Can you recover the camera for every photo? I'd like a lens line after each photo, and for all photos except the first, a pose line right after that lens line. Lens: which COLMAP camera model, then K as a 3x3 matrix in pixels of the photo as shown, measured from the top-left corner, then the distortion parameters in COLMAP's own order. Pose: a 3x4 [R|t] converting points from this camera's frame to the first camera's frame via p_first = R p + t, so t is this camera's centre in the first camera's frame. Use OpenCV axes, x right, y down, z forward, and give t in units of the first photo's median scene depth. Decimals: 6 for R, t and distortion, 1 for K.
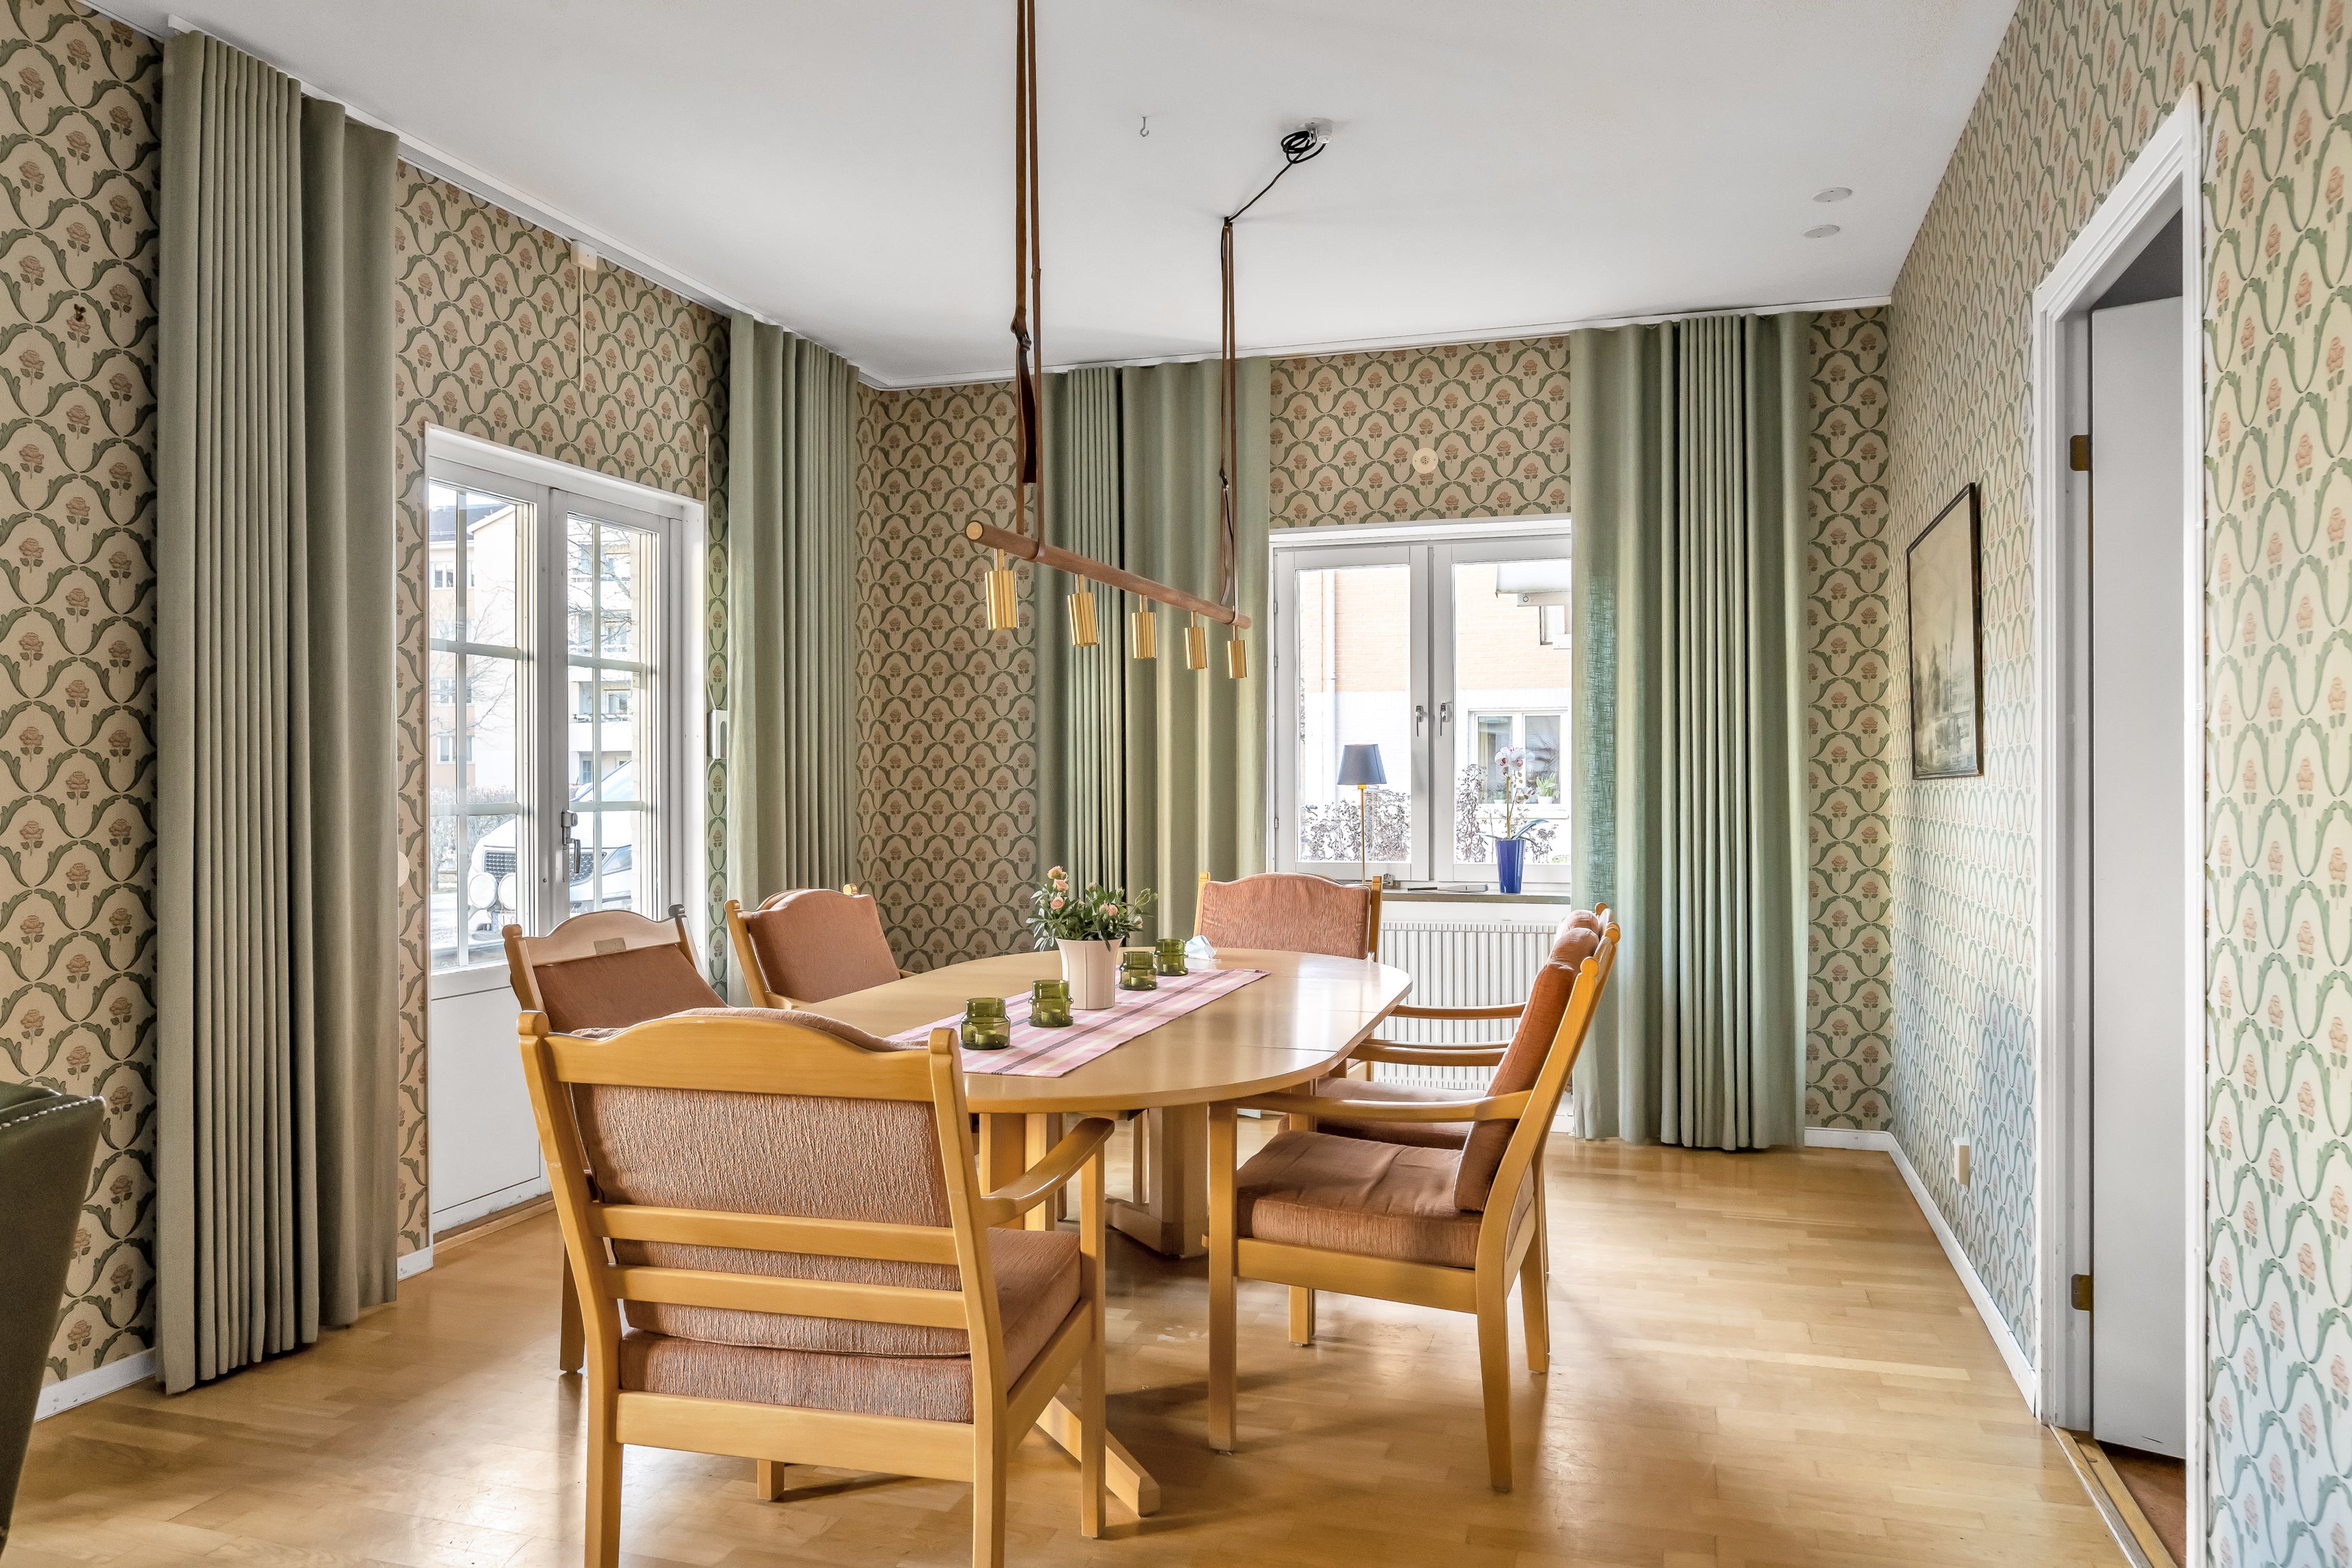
lens RADIAL K [[1579.1, 0, 1186.6], [0, 1579.1, 785.3], [0, 0, 1]] dist [-0.022112, 0.008609]
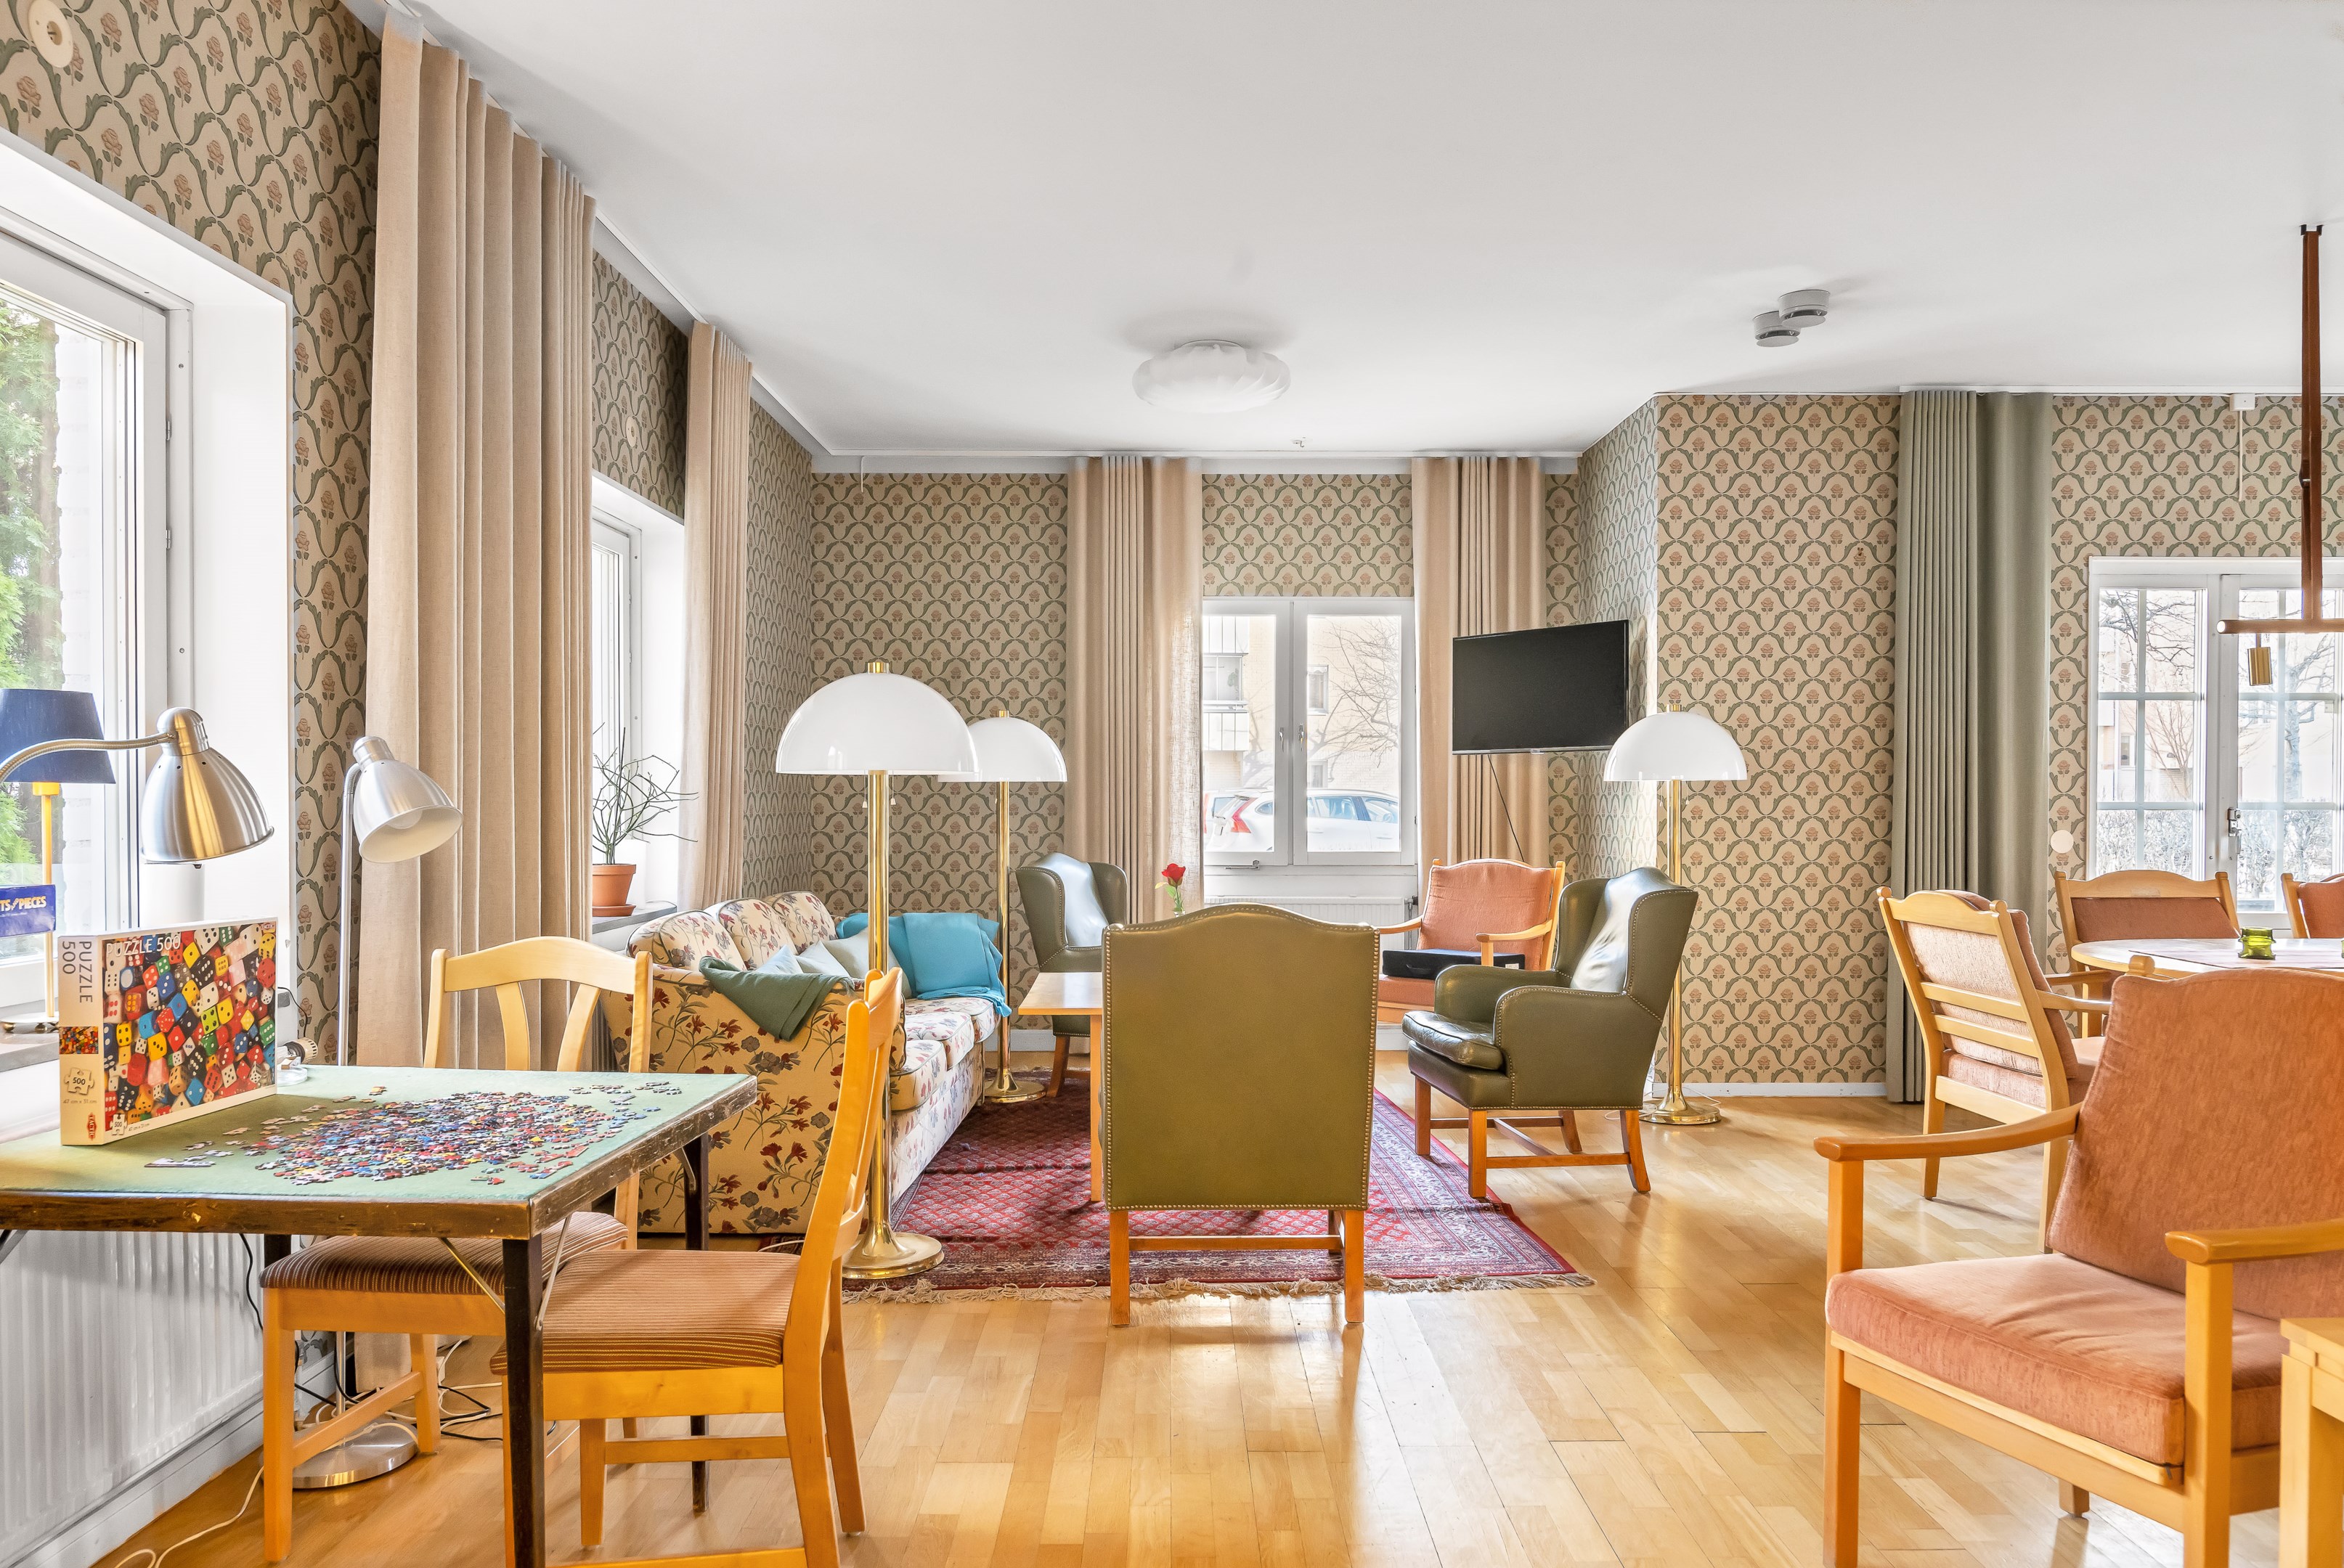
lens RADIAL K [[1633.7, 0, 1174.5], [0, 1633.7, 791.8], [0, 0, 1]] dist [-0.003033, -0.000386]
pose [[0.290141, -0.002191, -0.956981, 0.886335], [-0.001610, 0.999995, -0.002778, 0.009592], [0.956983, 0.002347, 0.290136, -0.377865]]
